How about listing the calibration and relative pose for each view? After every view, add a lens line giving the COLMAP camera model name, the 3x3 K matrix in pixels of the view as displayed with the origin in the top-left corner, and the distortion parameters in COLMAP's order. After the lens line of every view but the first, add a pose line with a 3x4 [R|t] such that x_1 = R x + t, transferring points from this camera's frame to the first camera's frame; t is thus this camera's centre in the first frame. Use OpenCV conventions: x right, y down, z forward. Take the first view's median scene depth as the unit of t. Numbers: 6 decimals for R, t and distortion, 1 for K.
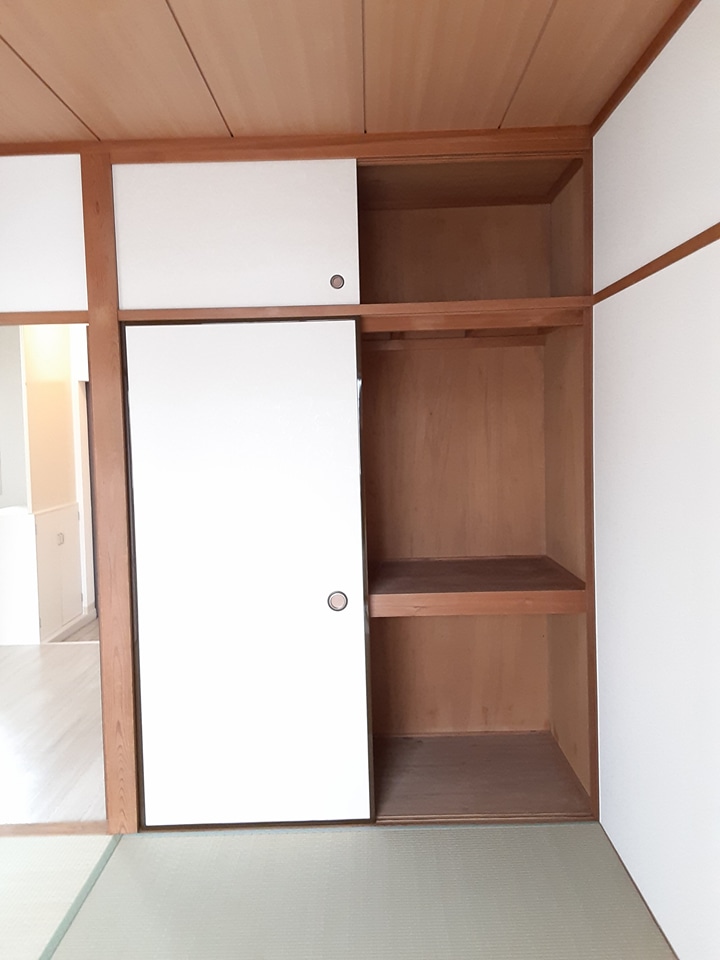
lens RADIAL K [[782.1, 0, 358.3], [0, 782.1, 473.3], [0, 0, 1]] dist [0.078986, -0.084192]
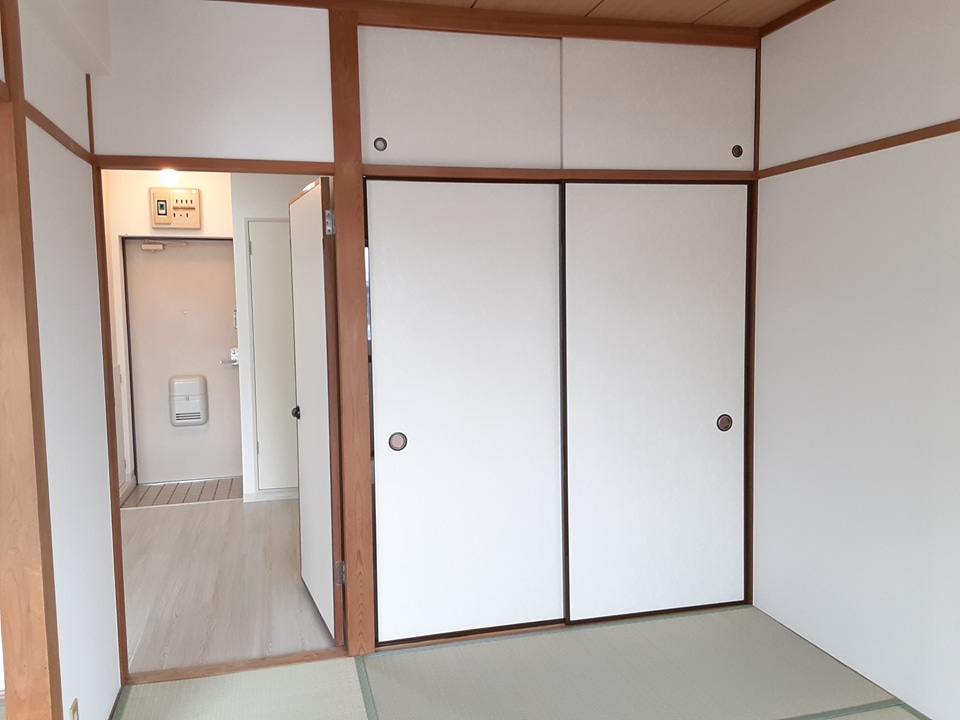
lens RADIAL K [[782.1, 0, 476.6], [0, 782.1, 359.9], [0, 0, 1]] dist [0.078986, -0.084192]
pose [[0.965273, -0.011377, 0.260995, -0.430639], [0.005430, 0.999709, 0.023496, 0.031501], [-0.261186, -0.021263, 0.965054, -0.065867]]
